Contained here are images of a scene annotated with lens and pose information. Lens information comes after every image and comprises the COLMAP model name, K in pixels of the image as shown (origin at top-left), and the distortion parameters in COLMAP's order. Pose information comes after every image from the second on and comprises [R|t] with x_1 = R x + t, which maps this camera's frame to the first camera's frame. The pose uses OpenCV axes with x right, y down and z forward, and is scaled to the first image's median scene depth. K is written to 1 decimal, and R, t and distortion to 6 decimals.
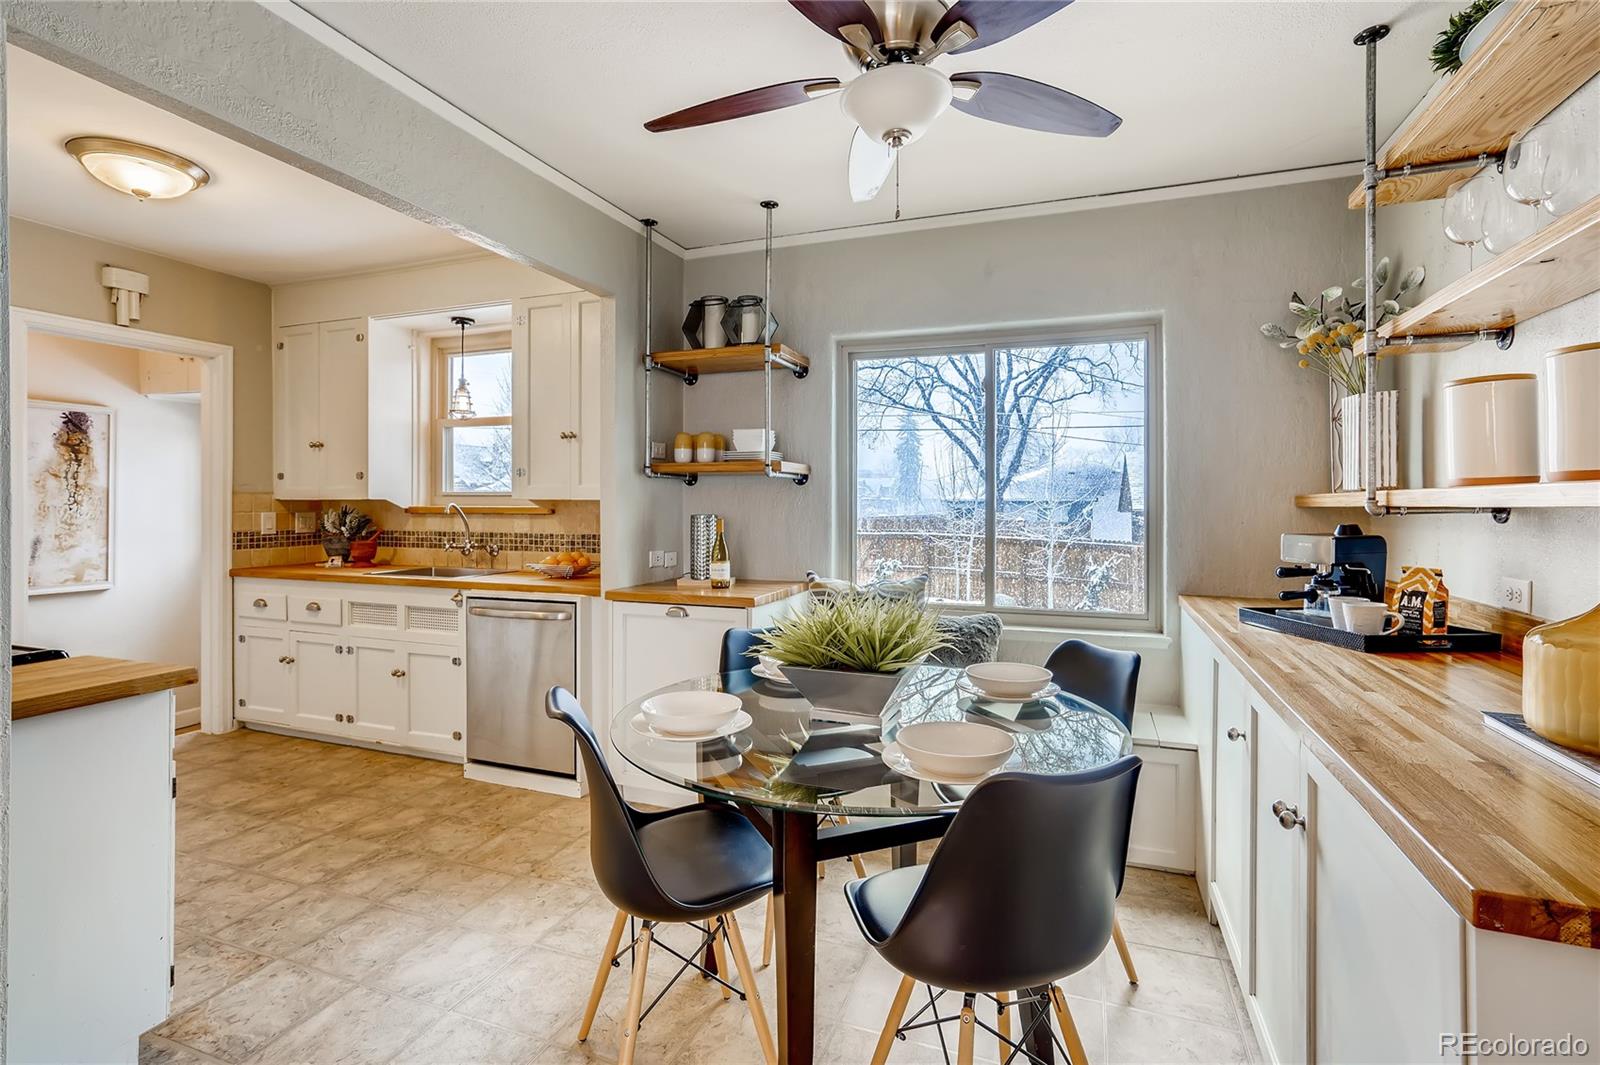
lens RADIAL K [[773.5, 0, 830.3], [0, 773.5, 505.0], [0, 0, 1]] dist [-0.017349, 0.013095]
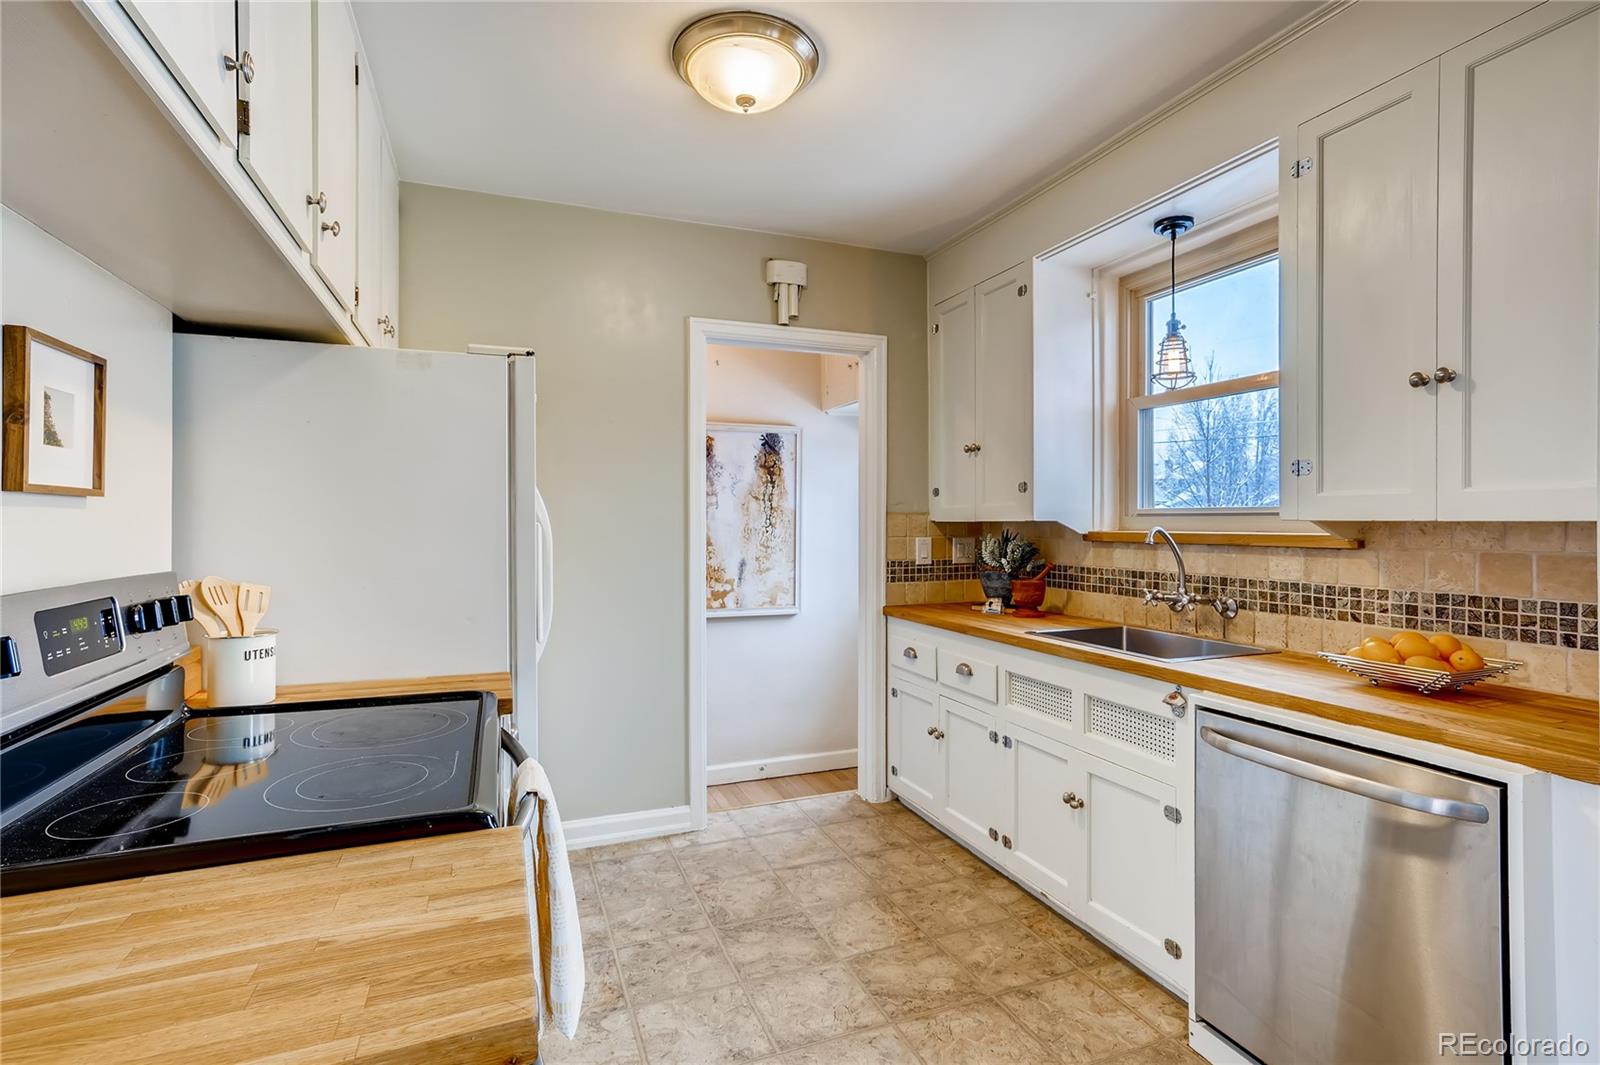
lens RADIAL K [[773.5, 0, 784.9], [0, 773.5, 523.9], [0, 0, 1]] dist [-0.017349, 0.013095]
pose [[0.647835, -0.000167, -0.761781, -0.216250], [-0.002650, 0.999993, -0.002473, -0.002295], [0.761776, 0.003621, 0.647830, 0.380286]]
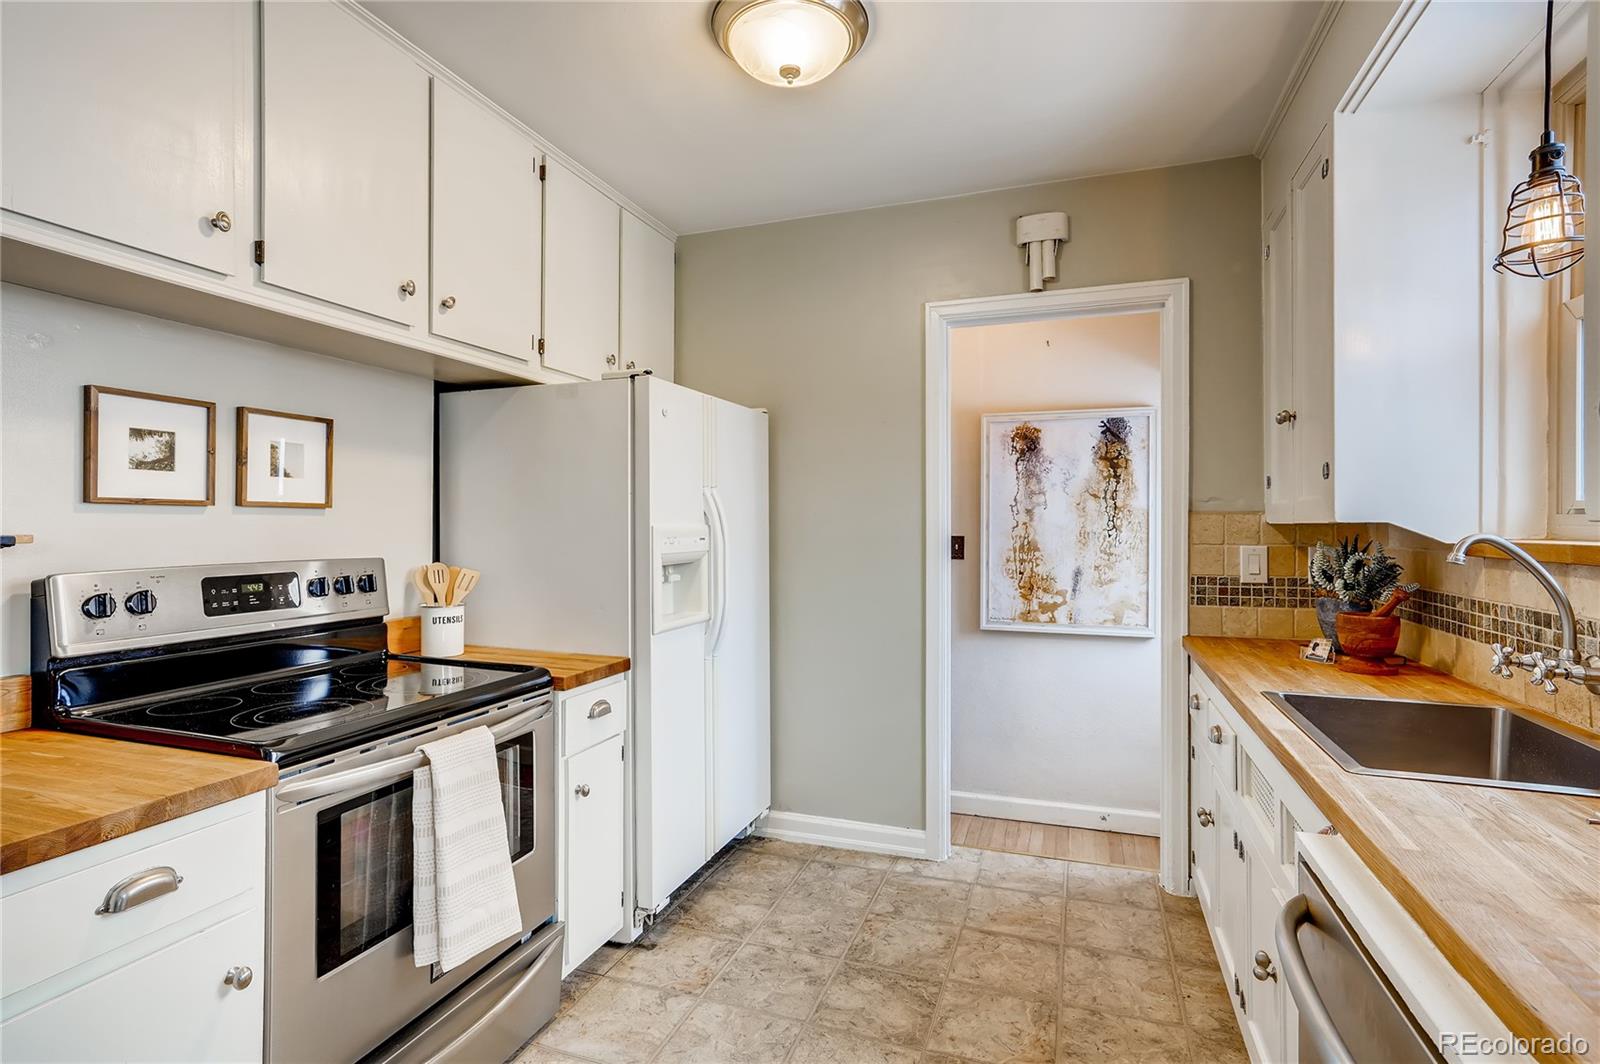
lens RADIAL K [[773.5, 0, 797.5], [0, 773.5, 523.3], [0, 0, 1]] dist [-0.017349, 0.013095]
pose [[-0.017282, -0.003771, -0.999844, -0.151146], [-0.004976, 0.999981, -0.003686, -0.003451], [0.999838, 0.004911, -0.017300, 0.695399]]
